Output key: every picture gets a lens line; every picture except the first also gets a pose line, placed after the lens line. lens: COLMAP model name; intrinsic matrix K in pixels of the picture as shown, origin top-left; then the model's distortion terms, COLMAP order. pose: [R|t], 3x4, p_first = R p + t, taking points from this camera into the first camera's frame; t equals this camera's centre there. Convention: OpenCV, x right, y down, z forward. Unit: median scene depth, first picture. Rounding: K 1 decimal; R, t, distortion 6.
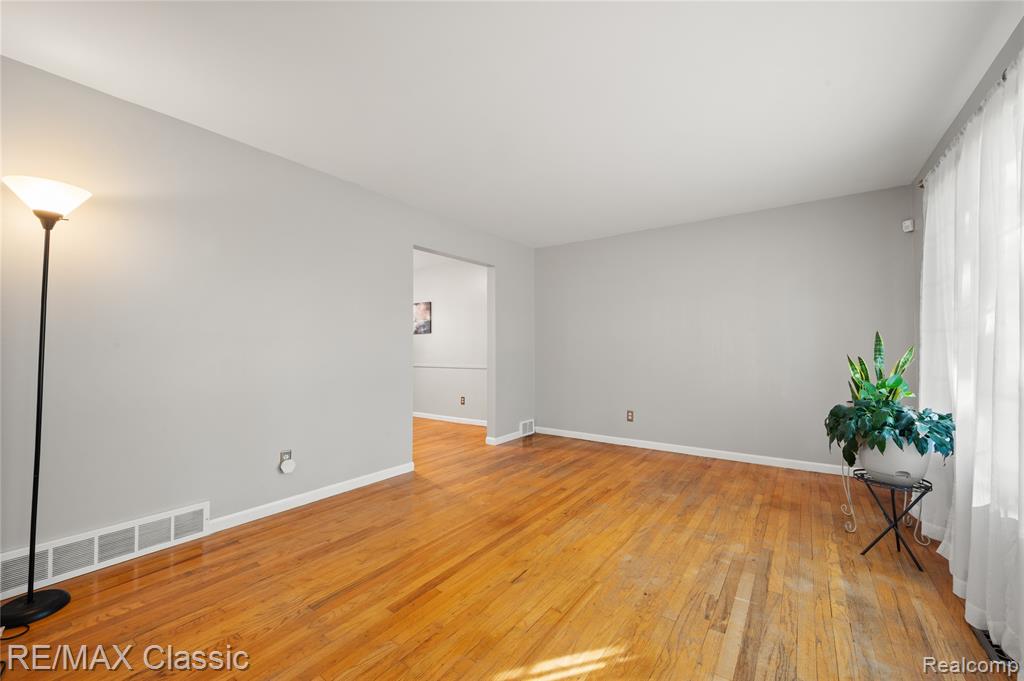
lens RADIAL K [[418.3, 0, 512.1], [0, 418.3, 333.6], [0, 0, 1]] dist [0.001113, 0.000021]
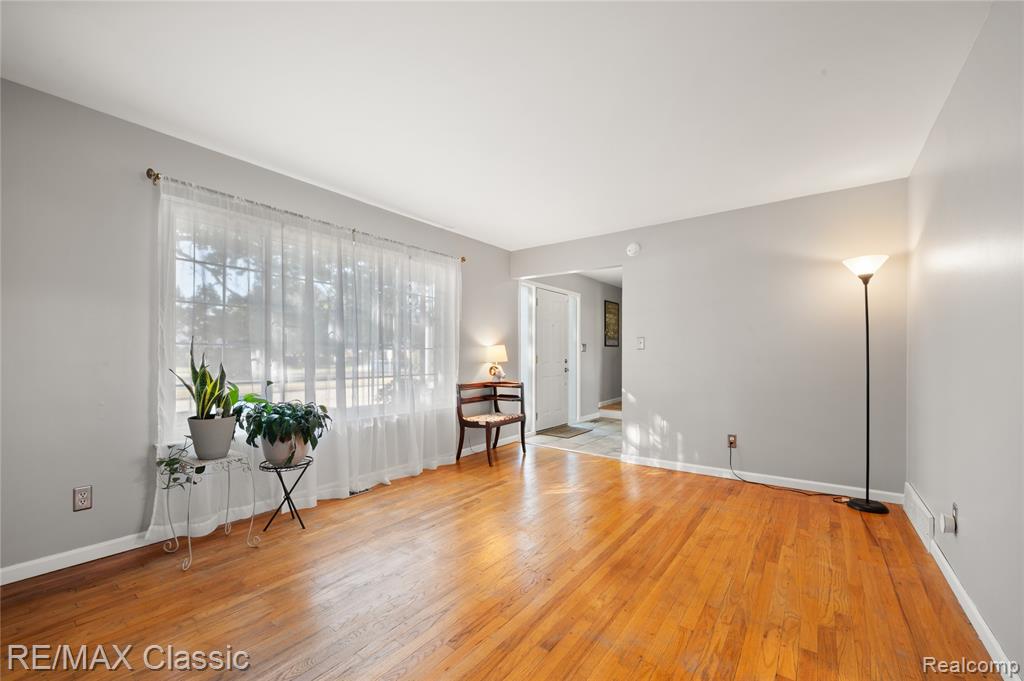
lens RADIAL K [[409.1, 0, 508.2], [0, 409.1, 353.4], [0, 0, 1]] dist [0.000614, -0.000105]
pose [[-0.999698, -0.000577, 0.024562, 0.214703], [-0.001585, 0.999157, -0.041028, 0.072414], [-0.024517, -0.041055, -0.998856, 2.047906]]
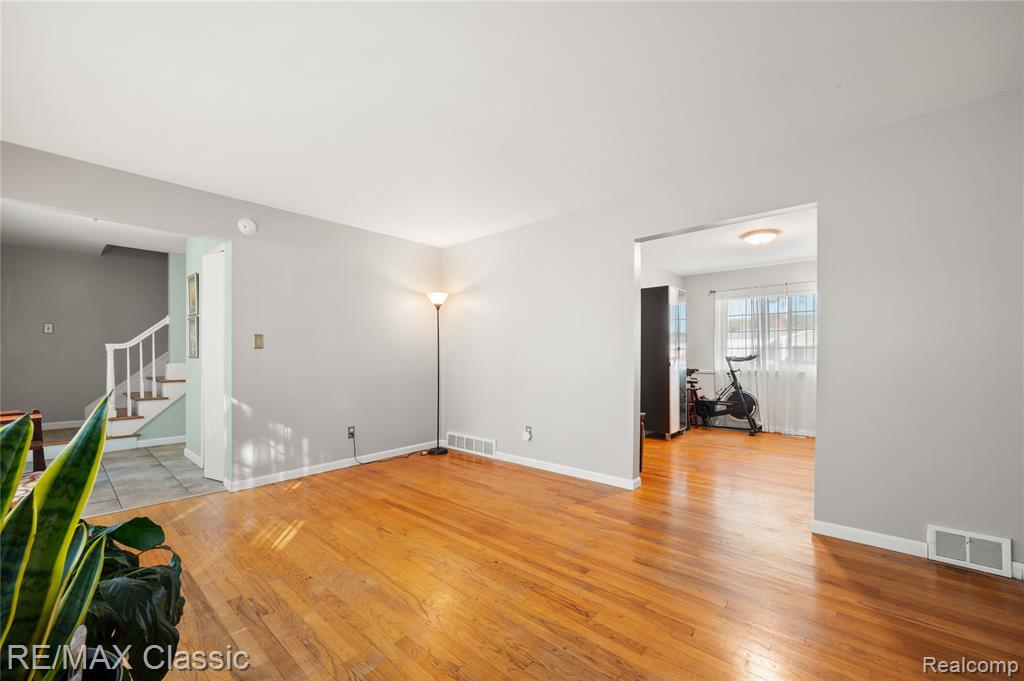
lens RADIAL K [[409.1, 0, 508.2], [0, 409.1, 353.4], [0, 0, 1]] dist [0.000614, -0.000105]
pose [[-0.118464, -0.003648, -0.992952, 1.067294], [0.037630, 0.999258, -0.008161, 0.043363], [0.992245, -0.038331, -0.118239, 1.333466]]
